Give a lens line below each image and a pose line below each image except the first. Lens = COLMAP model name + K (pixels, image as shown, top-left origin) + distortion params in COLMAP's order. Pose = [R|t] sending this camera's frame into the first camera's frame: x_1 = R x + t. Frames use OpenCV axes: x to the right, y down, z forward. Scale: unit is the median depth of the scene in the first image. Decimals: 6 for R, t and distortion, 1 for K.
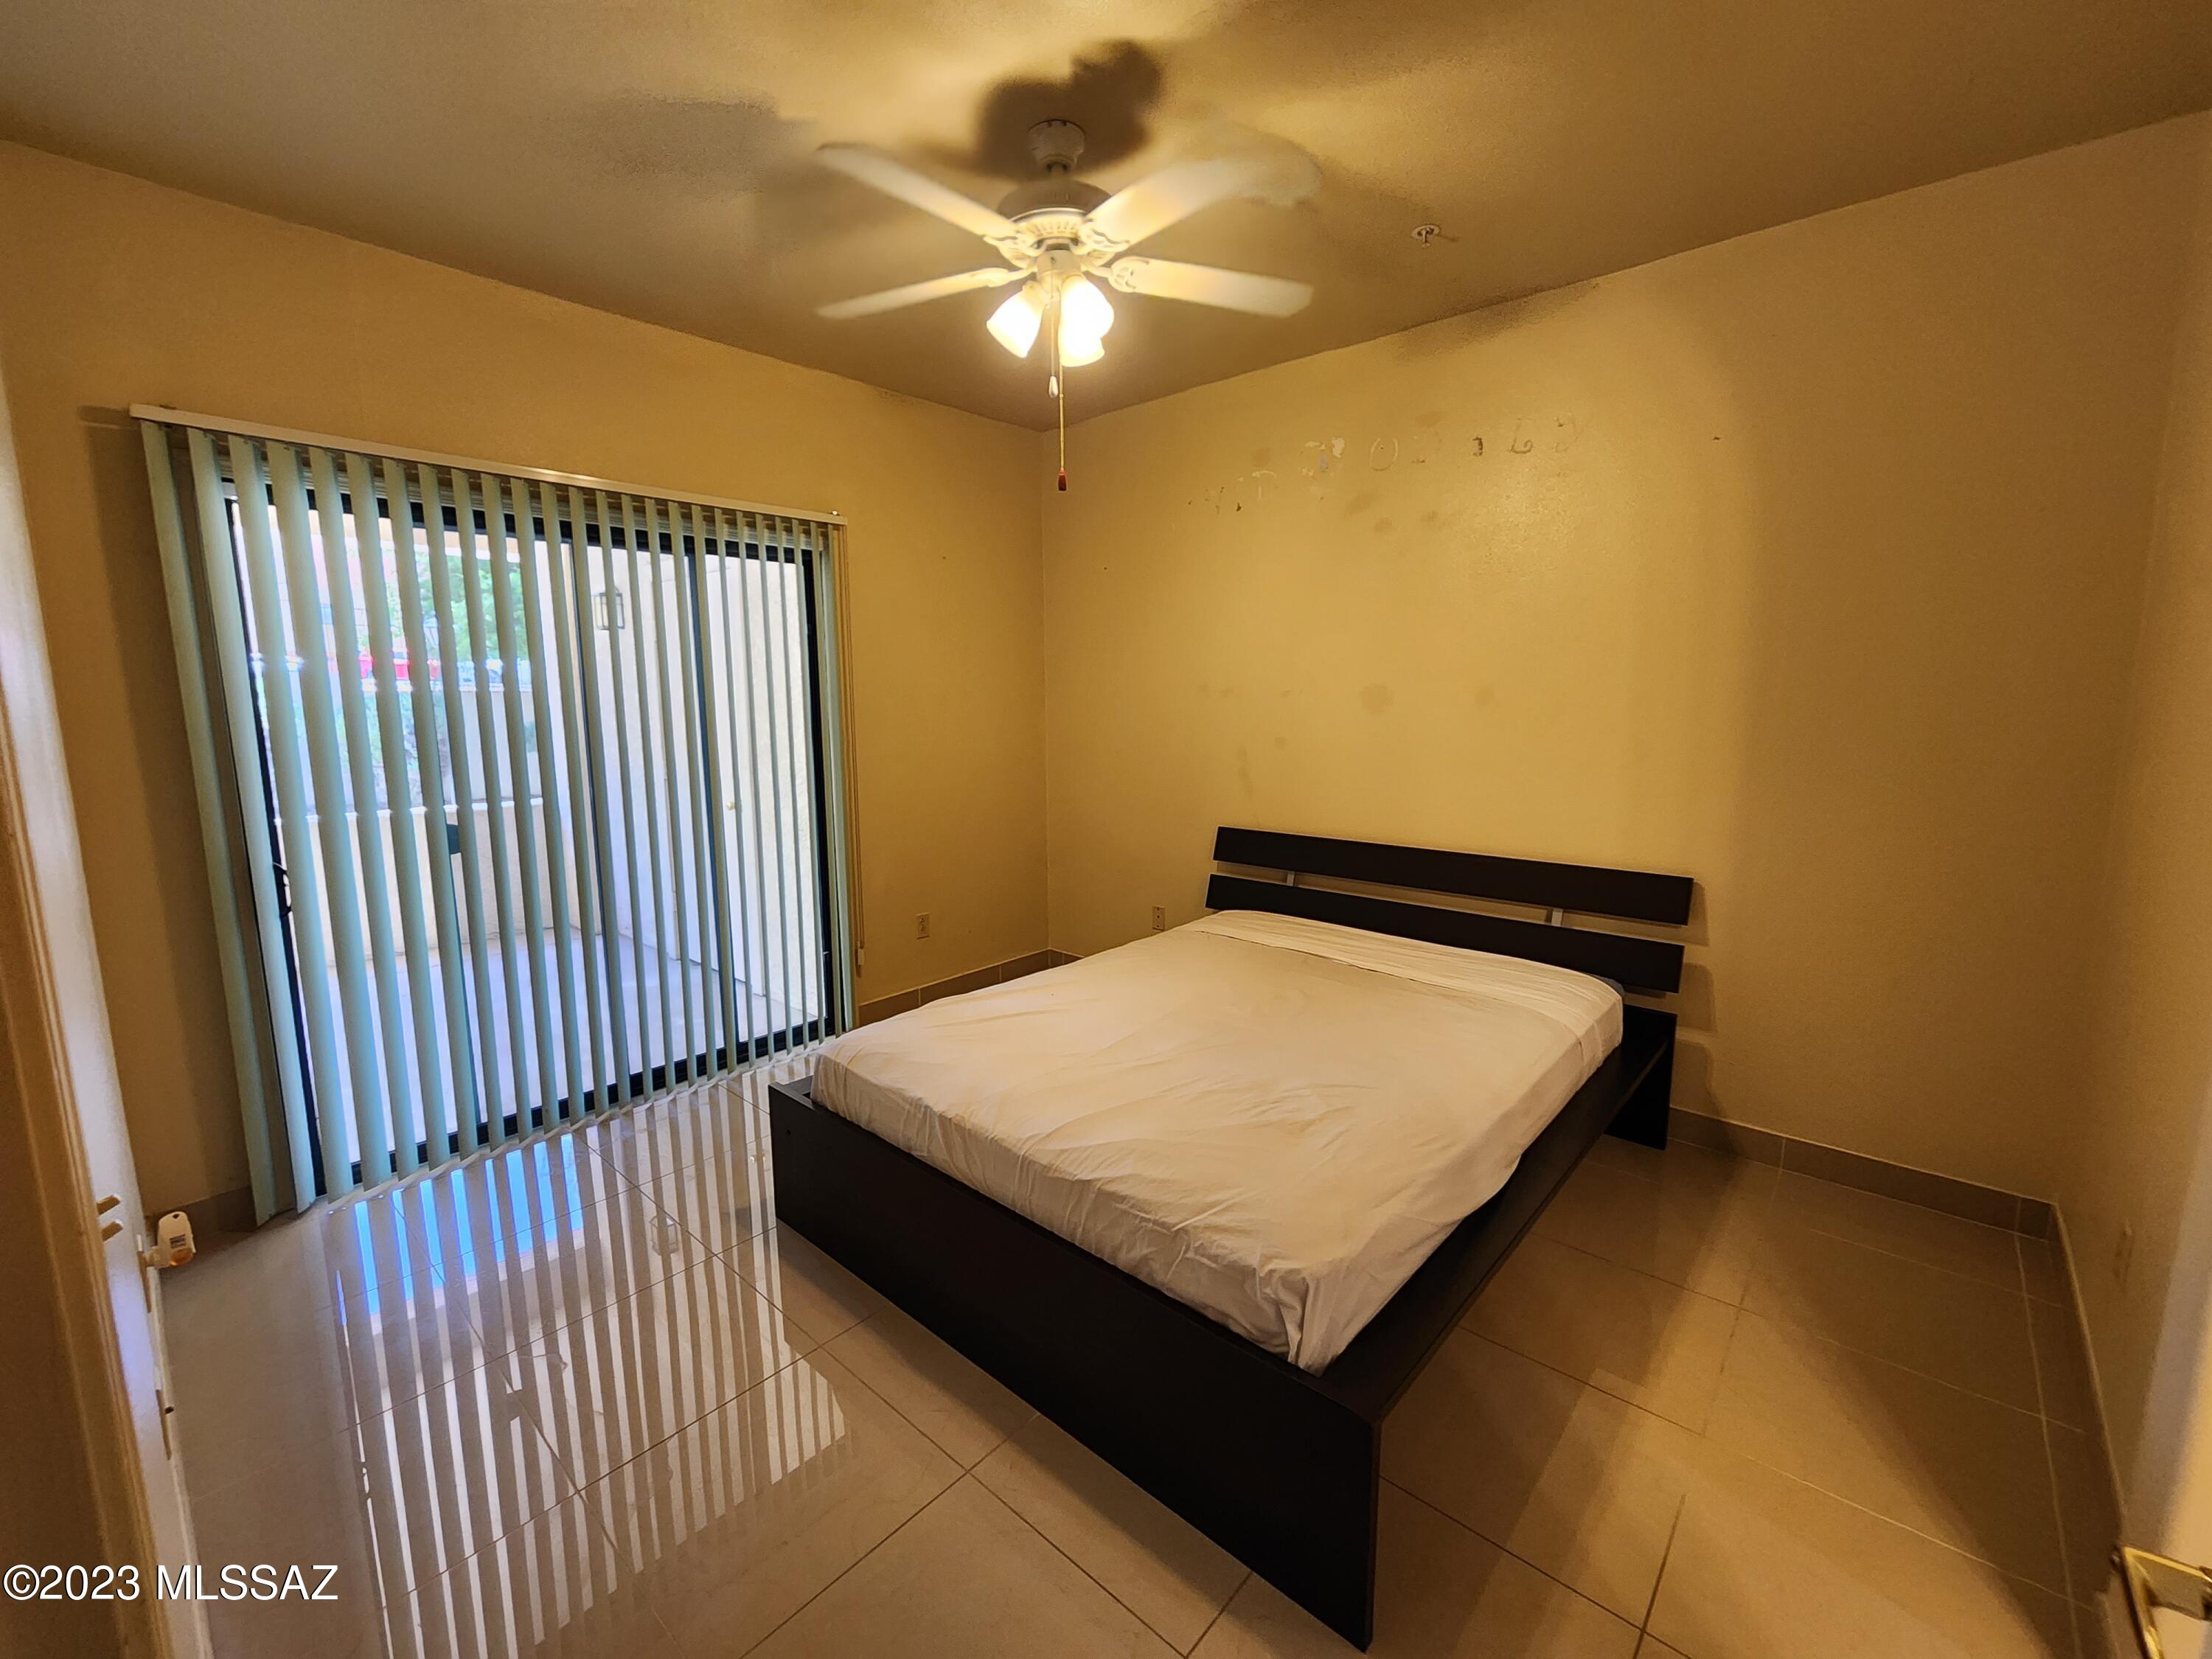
lens RADIAL K [[908.8, 0, 1106.0], [0, 908.8, 829.5], [0, 0, 1]] dist [-0.007264, -0.000428]
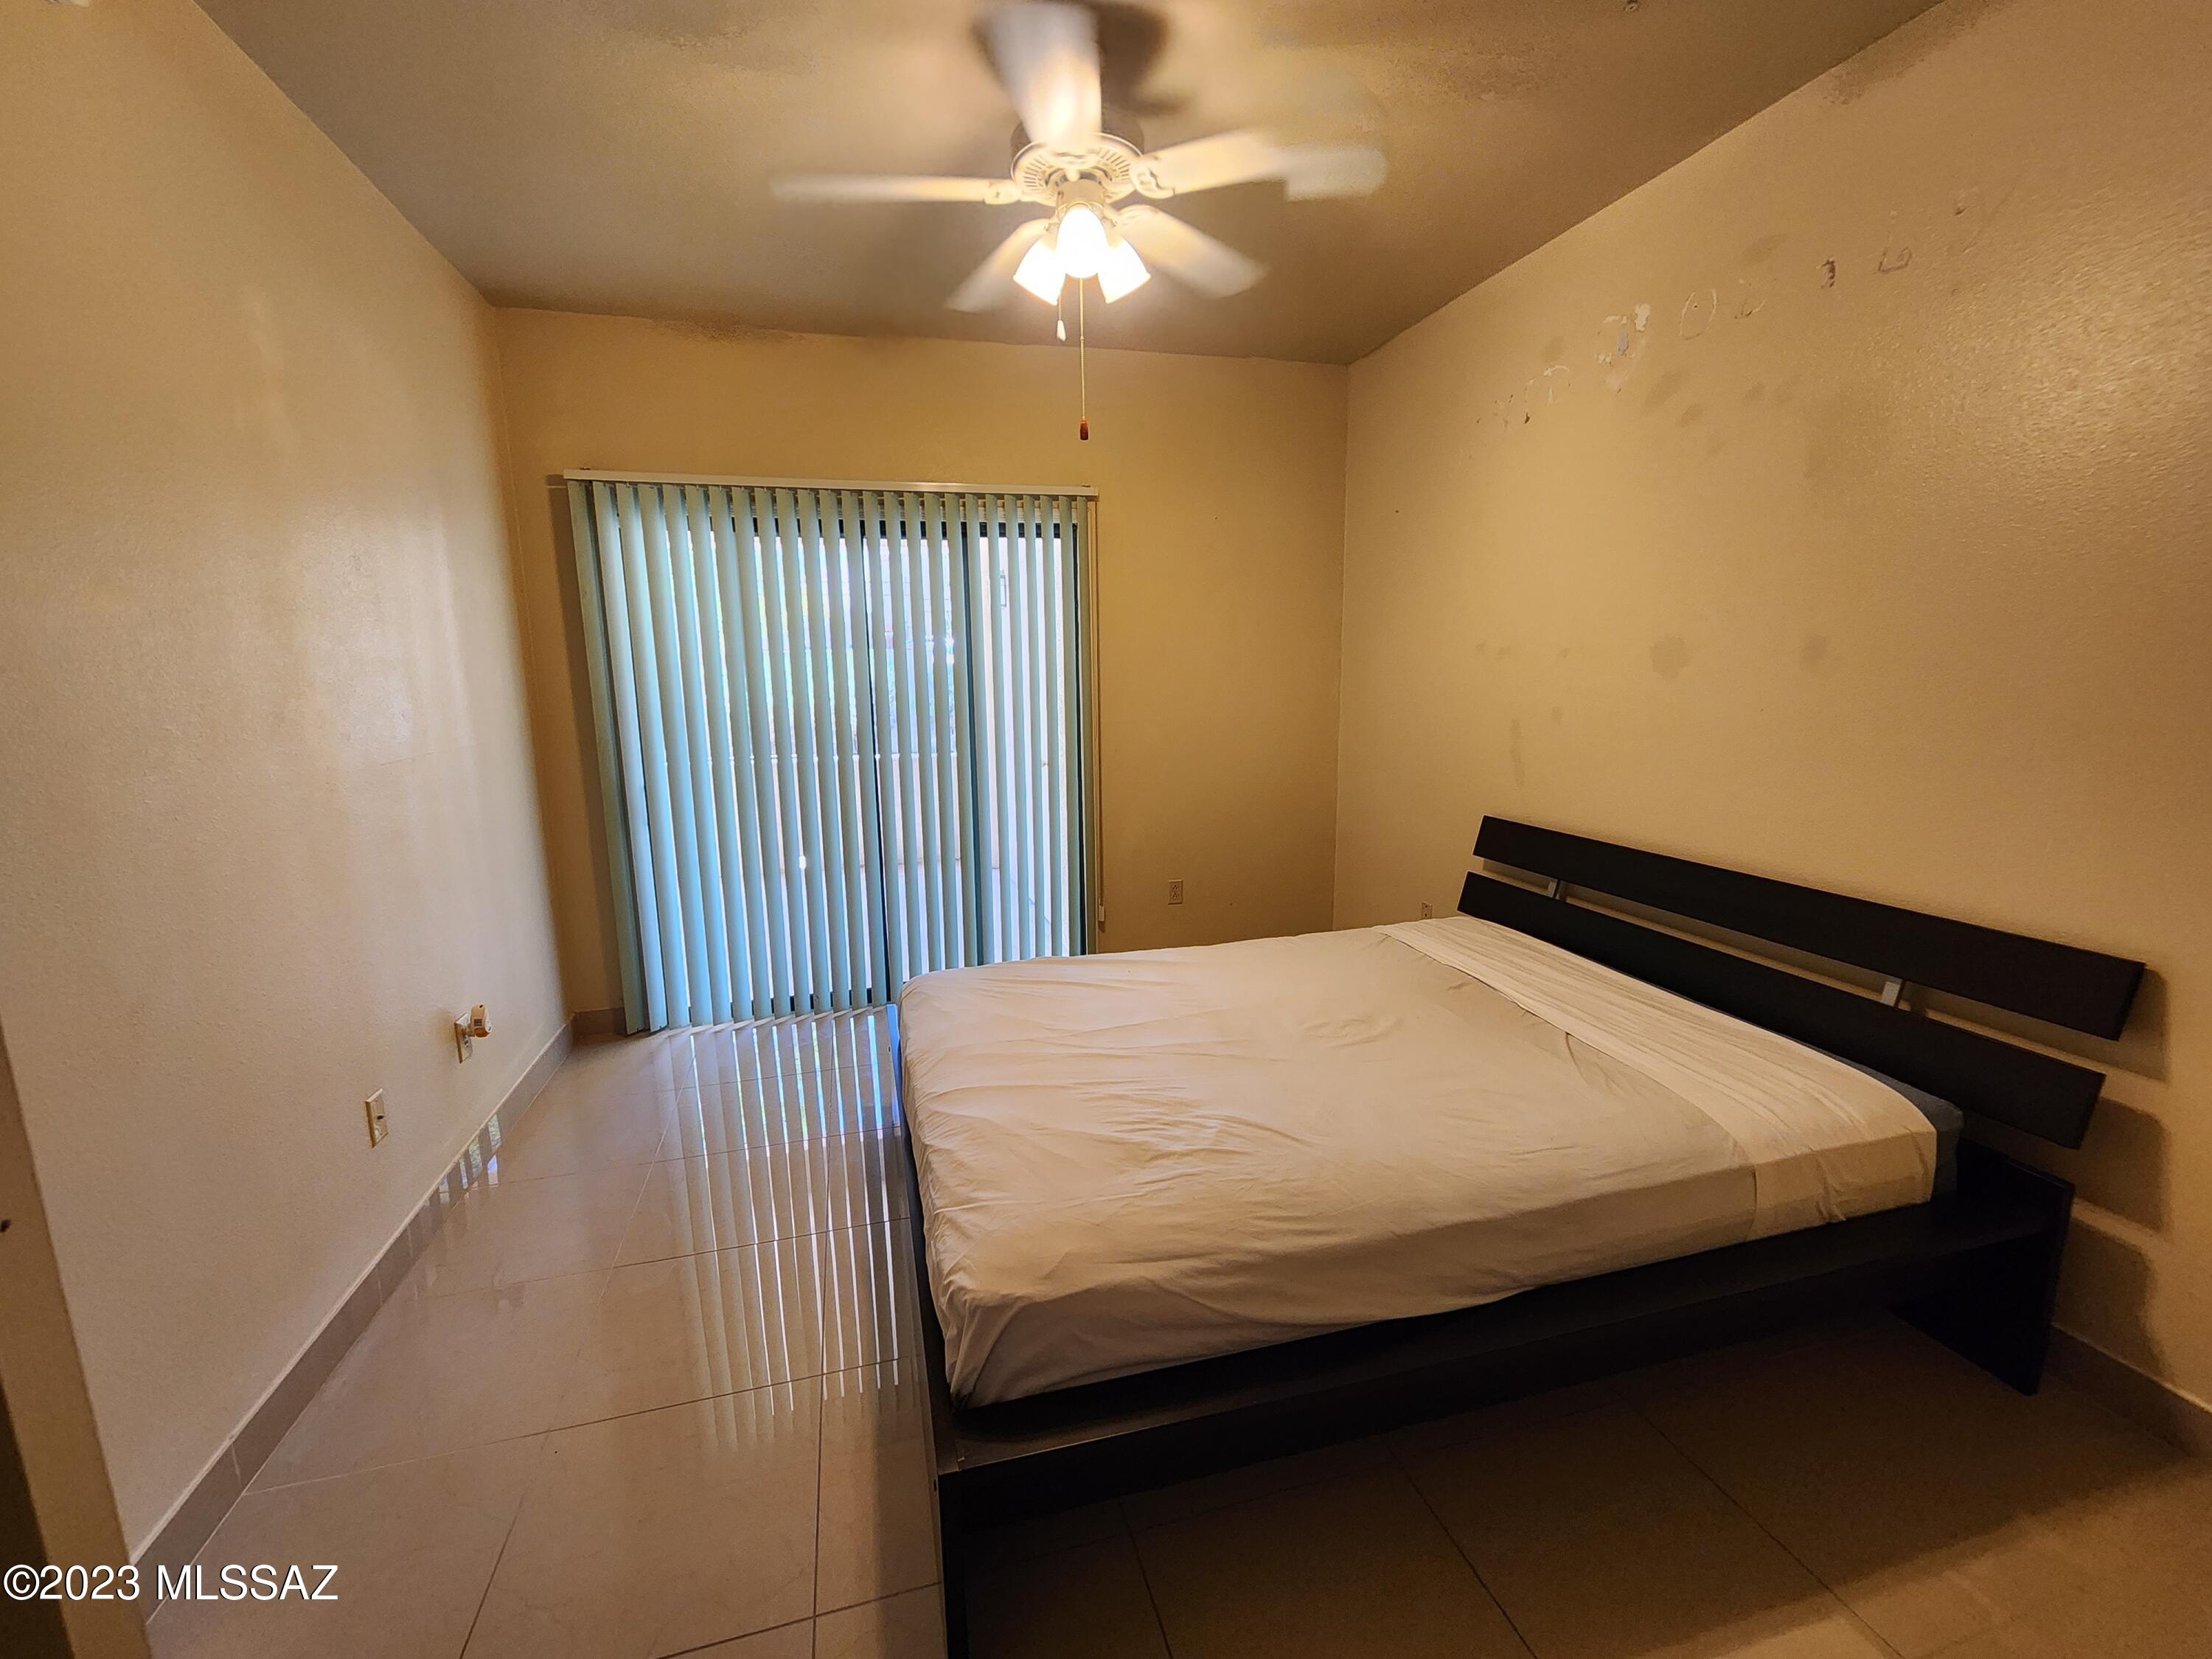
lens RADIAL K [[912.2, 0, 1102.5], [0, 912.2, 836.5], [0, 0, 1]] dist [0.001933, -0.009307]
pose [[0.838657, 0.088116, -0.537485, 0.381753], [-0.066418, 0.996007, 0.059652, -0.015093], [0.540595, -0.014329, 0.841161, 0.153236]]
